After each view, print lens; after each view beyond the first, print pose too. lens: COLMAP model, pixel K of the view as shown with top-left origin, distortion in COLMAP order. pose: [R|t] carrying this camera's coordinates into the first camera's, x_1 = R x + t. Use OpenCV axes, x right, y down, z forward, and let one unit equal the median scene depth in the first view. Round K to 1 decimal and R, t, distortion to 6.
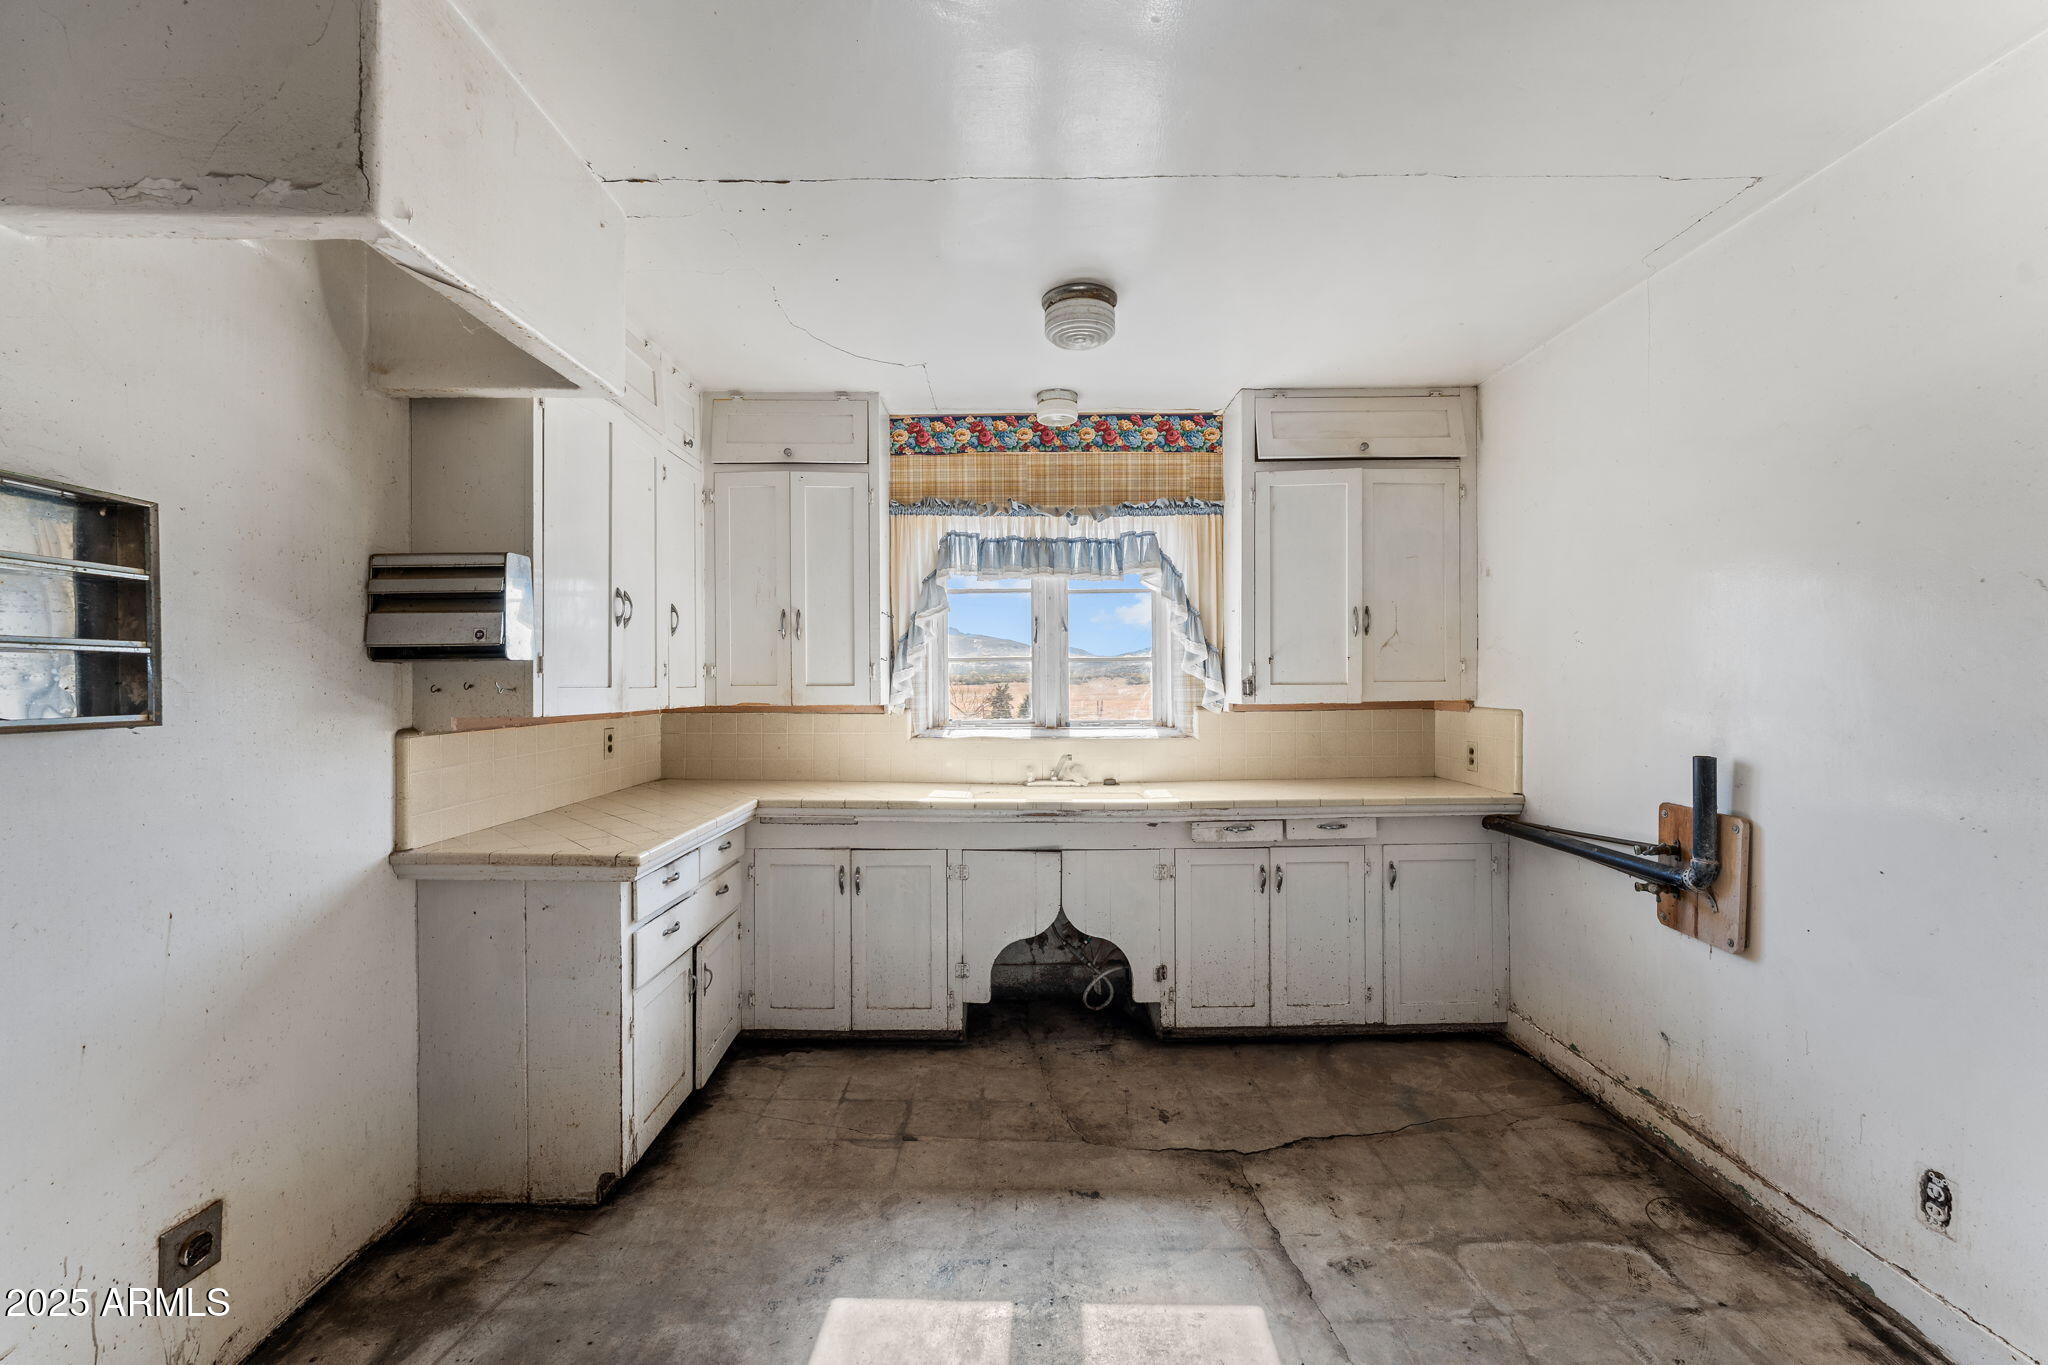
lens RADIAL K [[836.0, 0, 1022.3], [0, 836.0, 686.5], [0, 0, 1]] dist [-0.001948, -0.000080]
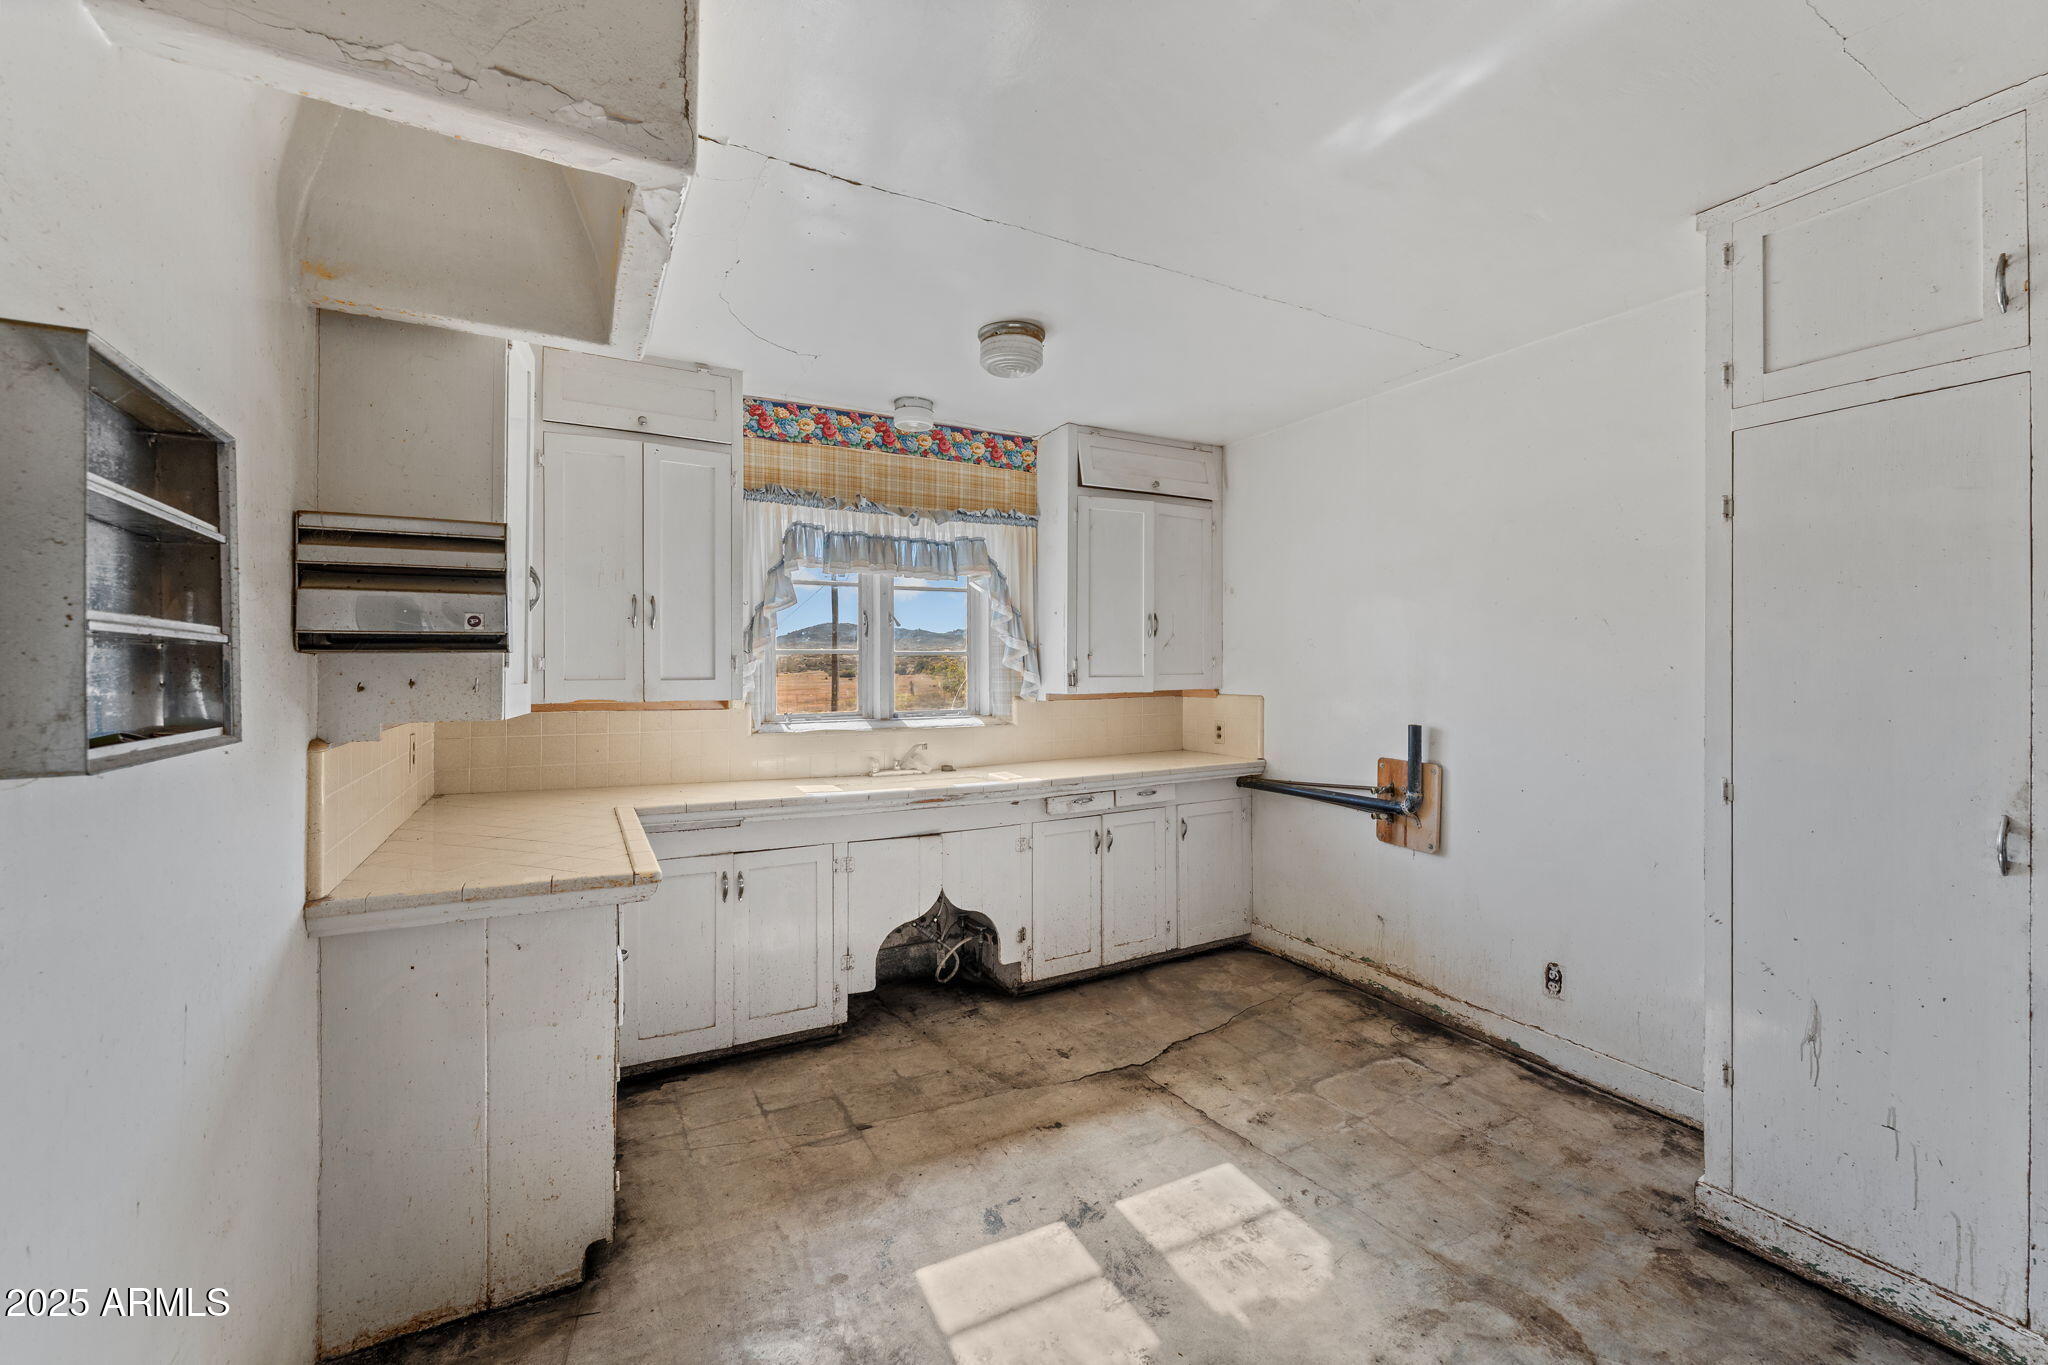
lens RADIAL K [[836.0, 0, 1036.1], [0, 836.0, 671.4], [0, 0, 1]] dist [-0.001948, -0.000080]
pose [[0.874400, 0.000652, 0.485206, -0.442184], [0.002215, 0.999983, -0.005335, -0.005507], [-0.485201, 0.005739, 0.874384, 0.010367]]
